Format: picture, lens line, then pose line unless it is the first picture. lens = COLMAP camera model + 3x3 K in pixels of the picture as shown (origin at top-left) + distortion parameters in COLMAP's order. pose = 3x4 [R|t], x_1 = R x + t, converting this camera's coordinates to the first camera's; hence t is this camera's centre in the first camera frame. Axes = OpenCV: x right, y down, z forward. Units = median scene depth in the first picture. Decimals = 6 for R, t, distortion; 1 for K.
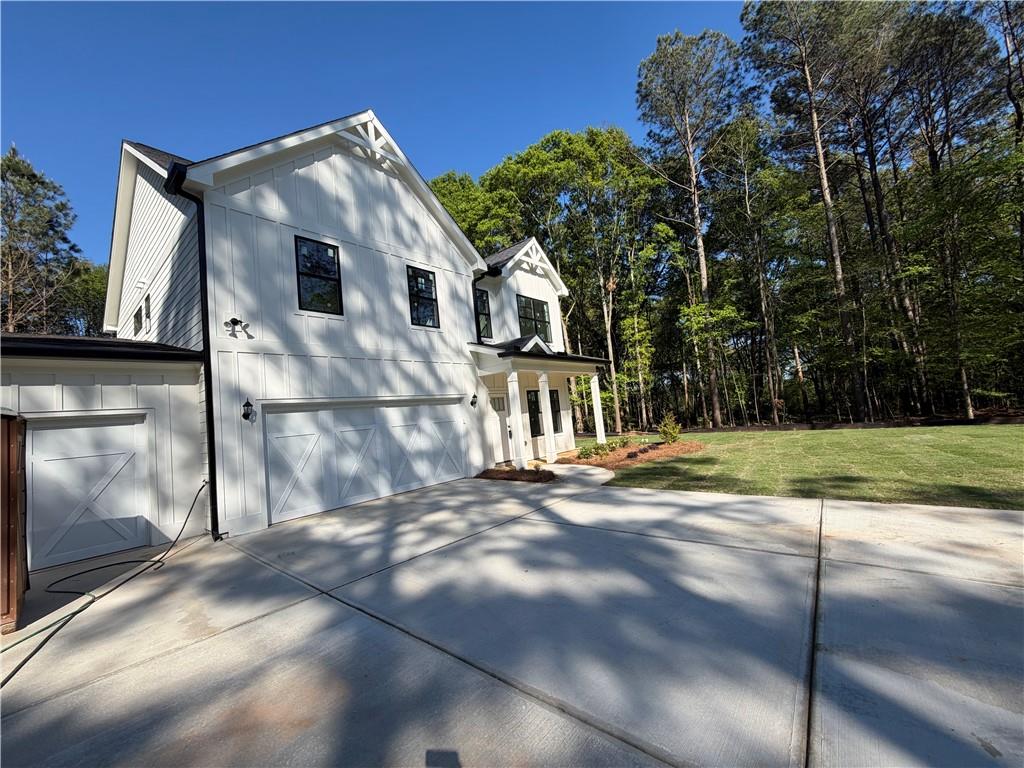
lens RADIAL K [[408.4, 0, 510.0], [0, 408.4, 386.2], [0, 0, 1]] dist [-0.000085, 0.000025]
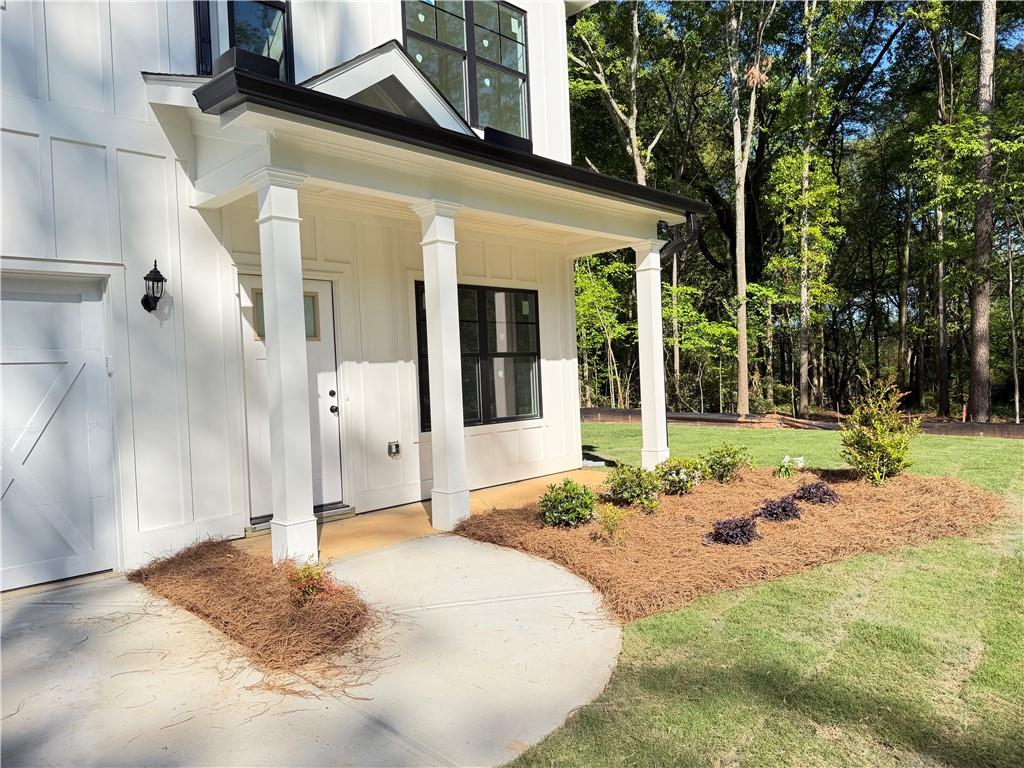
lens RADIAL K [[730.0, 0, 502.1], [0, 730.0, 388.0], [0, 0, 1]] dist [0.001441, -0.000734]
pose [[0.994930, 0.065499, -0.076318, 0.170846], [-0.056946, 0.992376, 0.109301, 0.030856], [0.082895, -0.104401, 0.991075, 0.501230]]
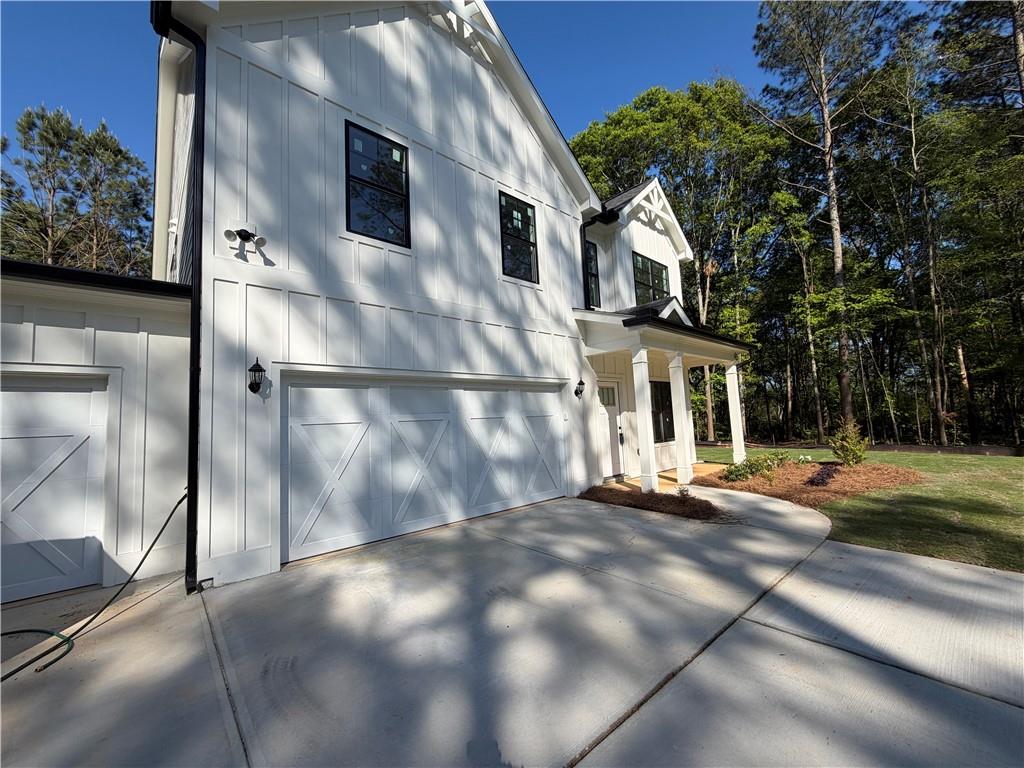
lens RADIAL K [[408.4, 0, 510.0], [0, 408.4, 386.2], [0, 0, 1]] dist [-0.000085, 0.000025]
pose [[0.989596, 0.043162, -0.137250, -0.102523], [-0.042808, 0.999068, 0.005536, 0.029548], [0.137361, 0.000397, 0.990521, 0.264463]]
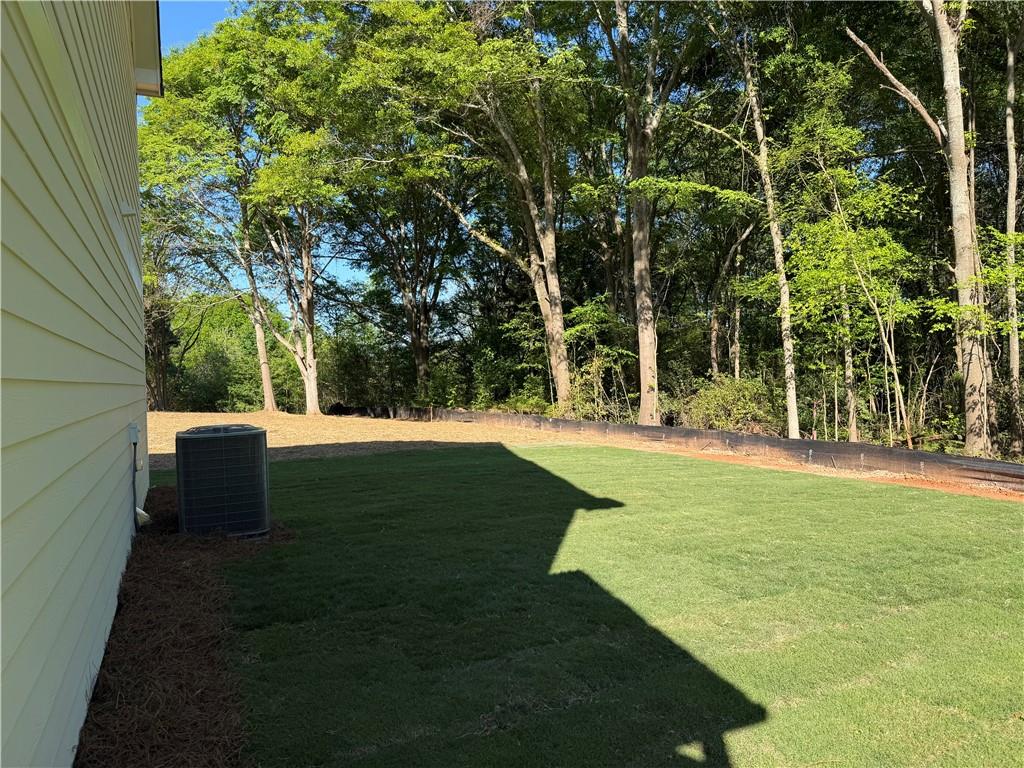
lens RADIAL K [[741.2, 0, 513.6], [0, 741.2, 408.3], [0, 0, 1]] dist [-0.001638, -0.001565]
pose [[0.912196, 0.070334, -0.403673, 0.253679], [-0.006914, 0.987660, 0.156463, 0.051136], [0.409696, -0.139934, 0.901425, 1.238483]]
